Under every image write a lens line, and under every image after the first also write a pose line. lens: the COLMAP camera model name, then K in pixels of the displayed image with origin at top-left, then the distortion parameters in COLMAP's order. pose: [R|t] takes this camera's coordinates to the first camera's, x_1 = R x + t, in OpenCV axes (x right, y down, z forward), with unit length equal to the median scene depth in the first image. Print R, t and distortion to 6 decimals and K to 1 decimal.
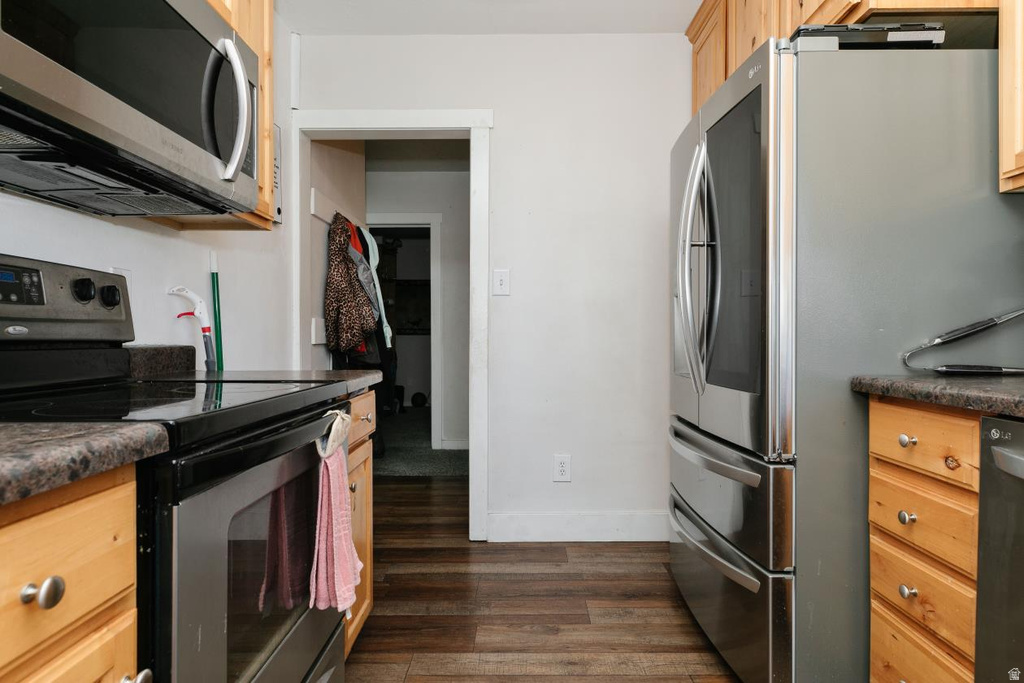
lens RADIAL K [[588.5, 0, 512.8], [0, 588.5, 333.5], [0, 0, 1]] dist [0.004446, 0.000357]
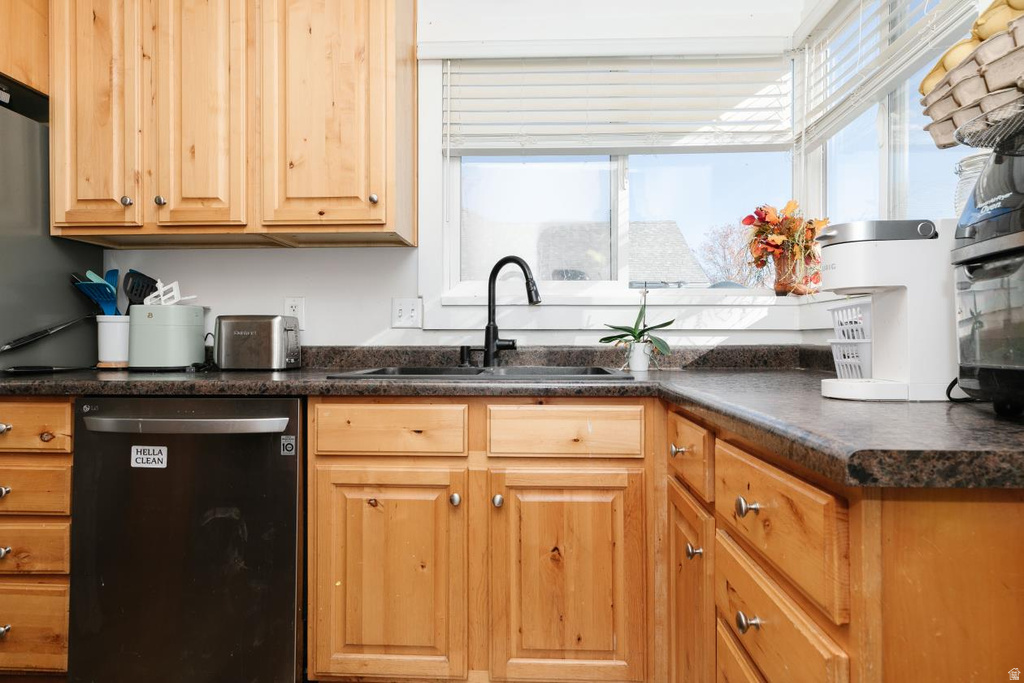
lens RADIAL K [[588.5, 0, 512.6], [0, 588.5, 341.7], [0, 0, 1]] dist [0.004446, 0.000357]
pose [[0.041962, 0.003979, 0.999111, -0.547853], [0.000844, 0.999992, -0.004018, 0.008607], [-0.999119, 0.001012, 0.041958, -0.115759]]
